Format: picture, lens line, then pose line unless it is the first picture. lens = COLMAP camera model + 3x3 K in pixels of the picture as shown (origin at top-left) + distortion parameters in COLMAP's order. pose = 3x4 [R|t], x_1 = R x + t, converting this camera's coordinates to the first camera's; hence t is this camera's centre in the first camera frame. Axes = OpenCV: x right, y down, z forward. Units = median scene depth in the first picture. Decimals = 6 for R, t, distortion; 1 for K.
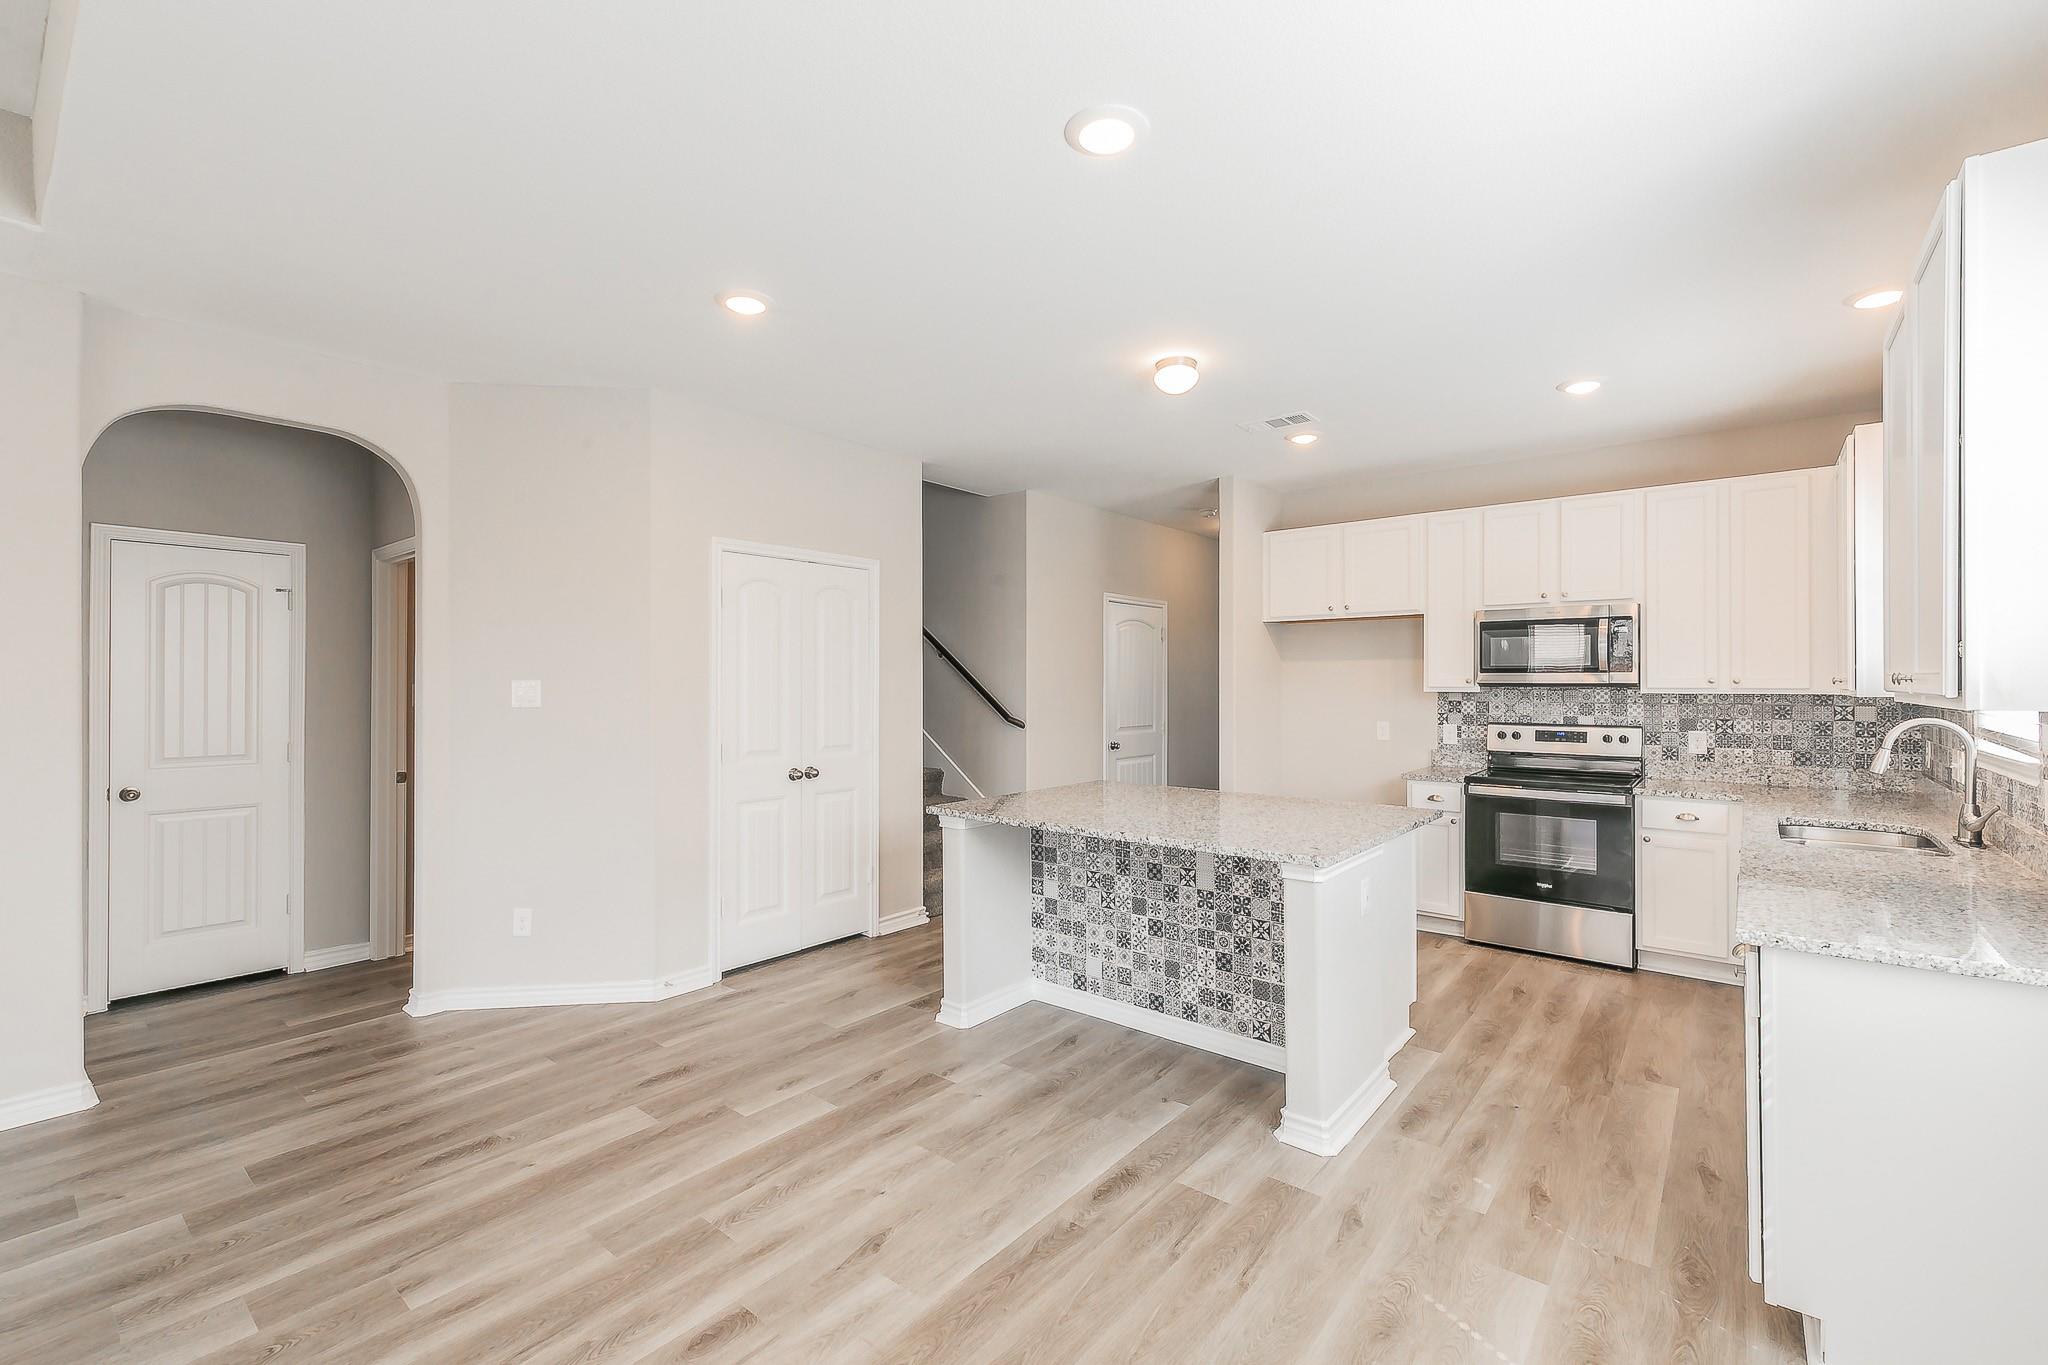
lens RADIAL K [[886.8, 0, 1024.0], [0, 886.8, 682.5], [0, 0, 1]] dist [0.000344, 0.000055]
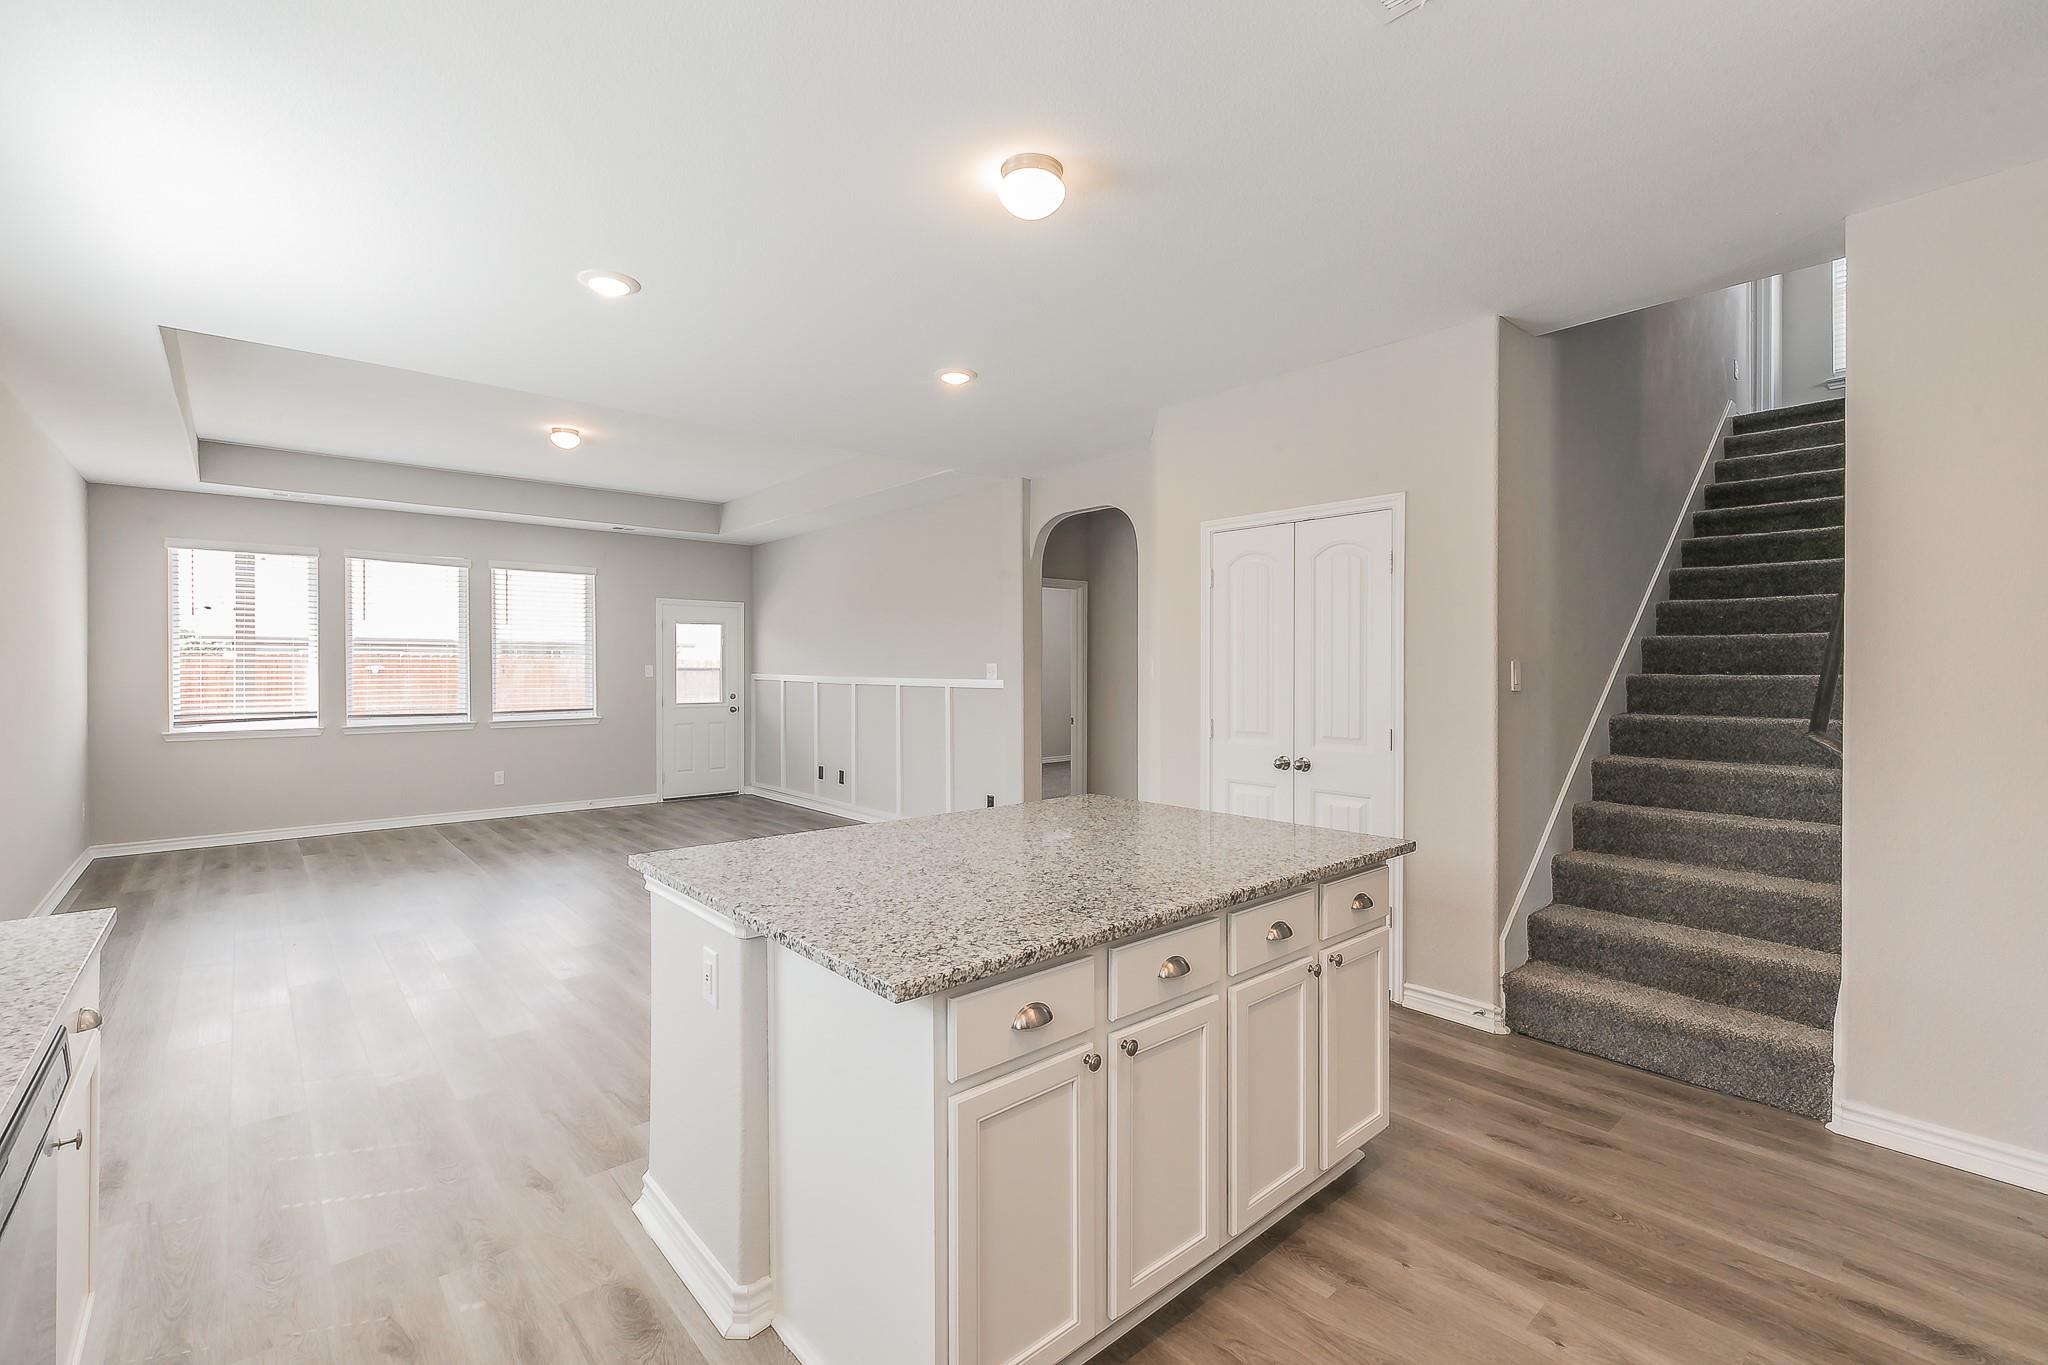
lens RADIAL K [[886.8, 0, 1024.0], [0, 886.8, 682.5], [0, 0, 1]] dist [0.000344, 0.000055]
pose [[-0.163722, 0.015915, -0.986378, 0.865206], [0.000422, 0.999871, 0.016063, 0.010598], [0.986506, 0.002214, -0.163708, 1.163592]]
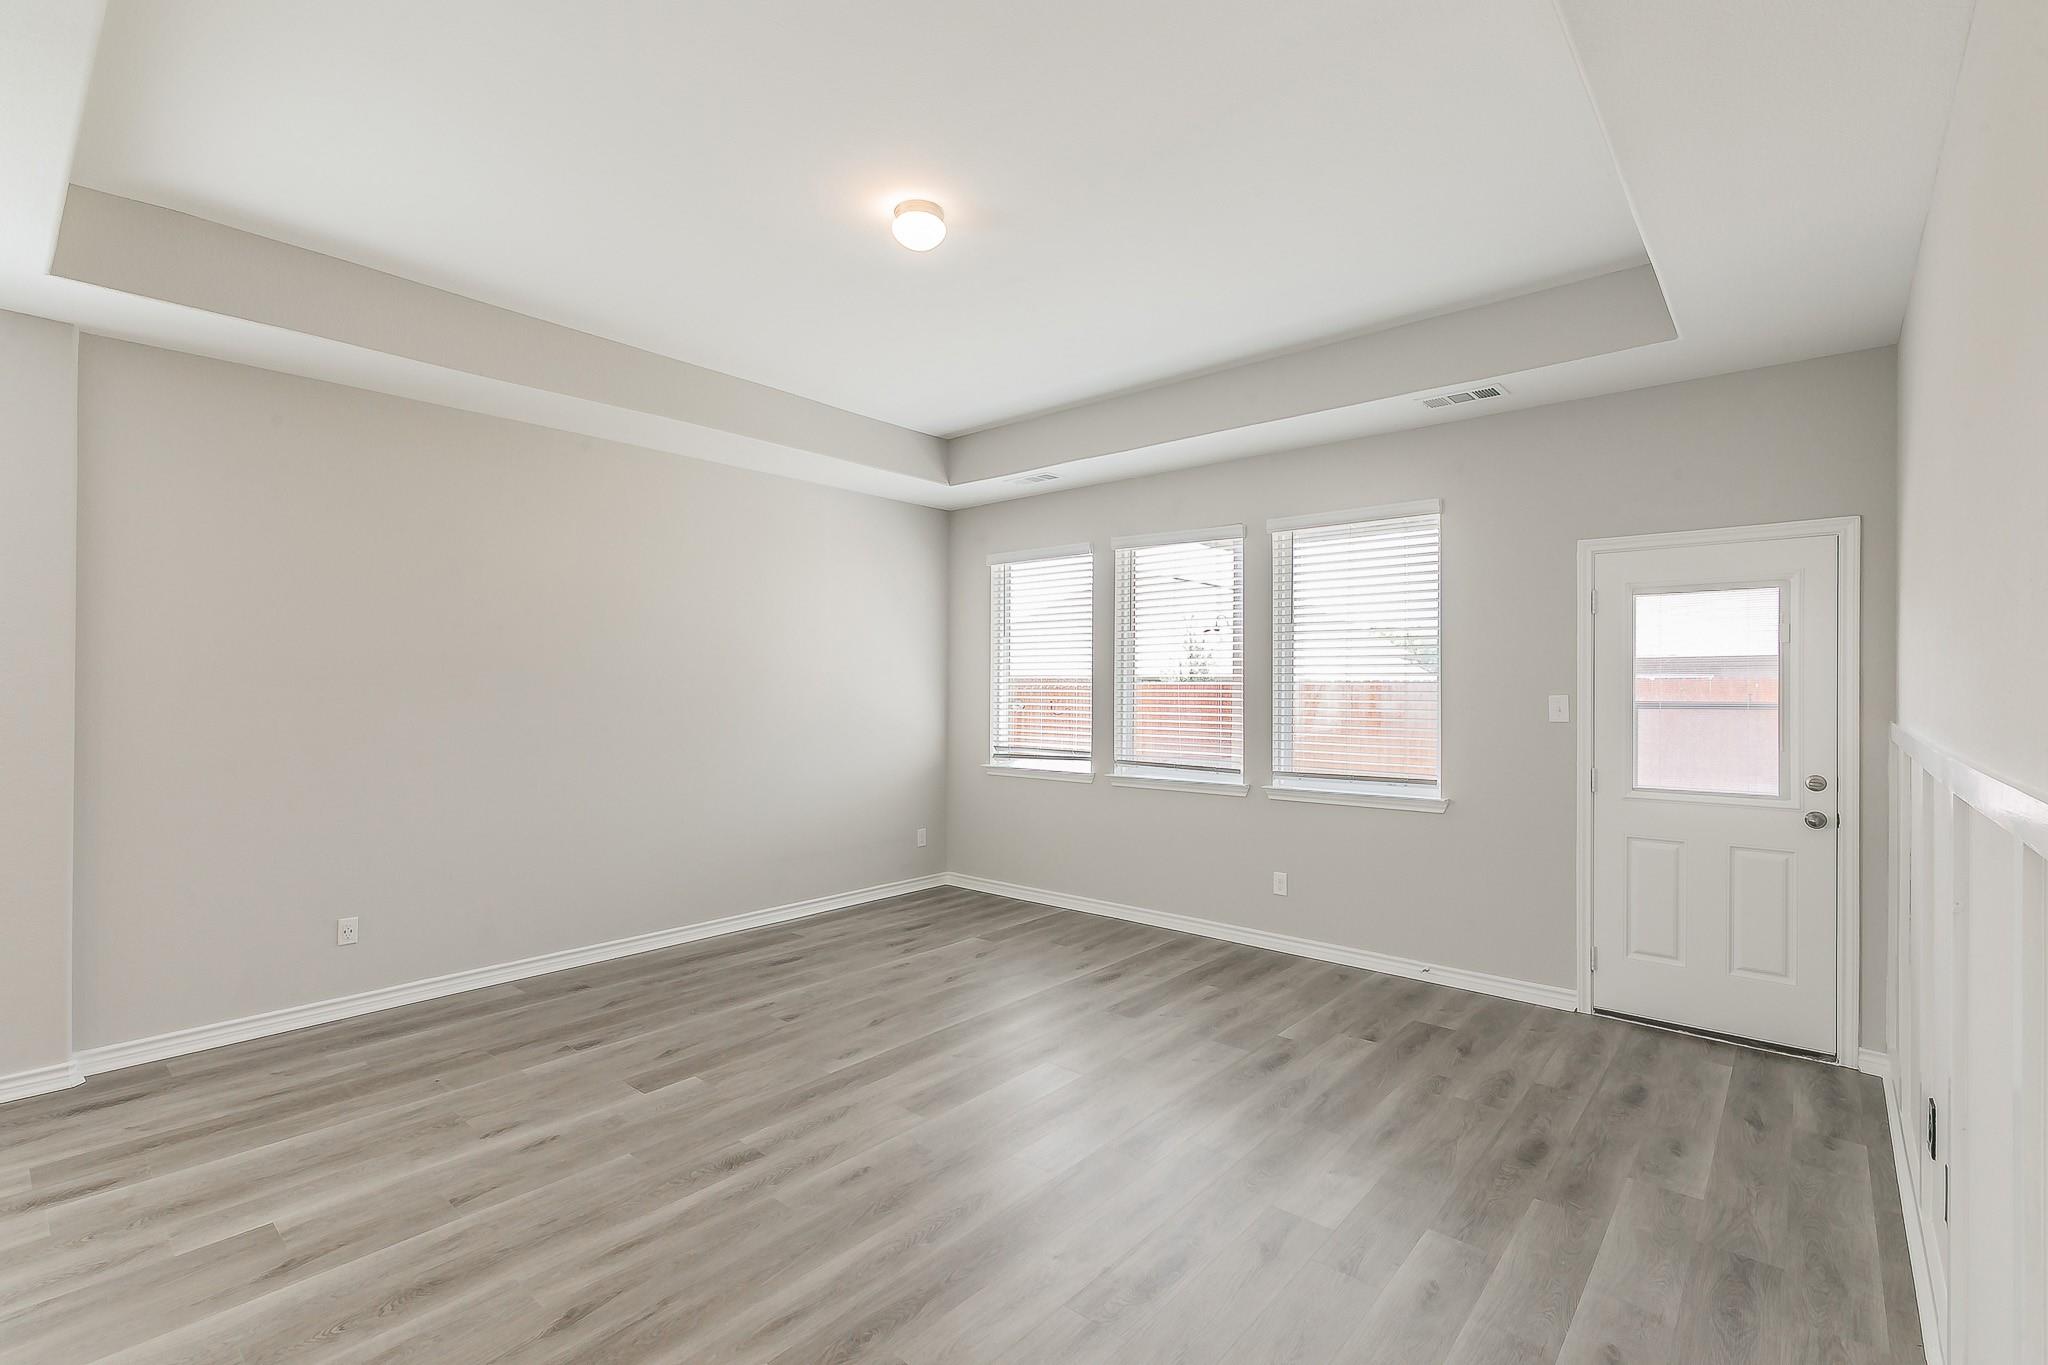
lens RADIAL K [[916.7, 0, 1027.4], [0, 916.7, 690.2], [0, 0, 1]] dist [-0.002125, -0.000706]
pose [[-0.999592, -0.008592, 0.027238, -0.904357], [-0.008688, 0.999956, -0.003407, 0.004523], [-0.027207, -0.003642, -0.999623, 0.852641]]
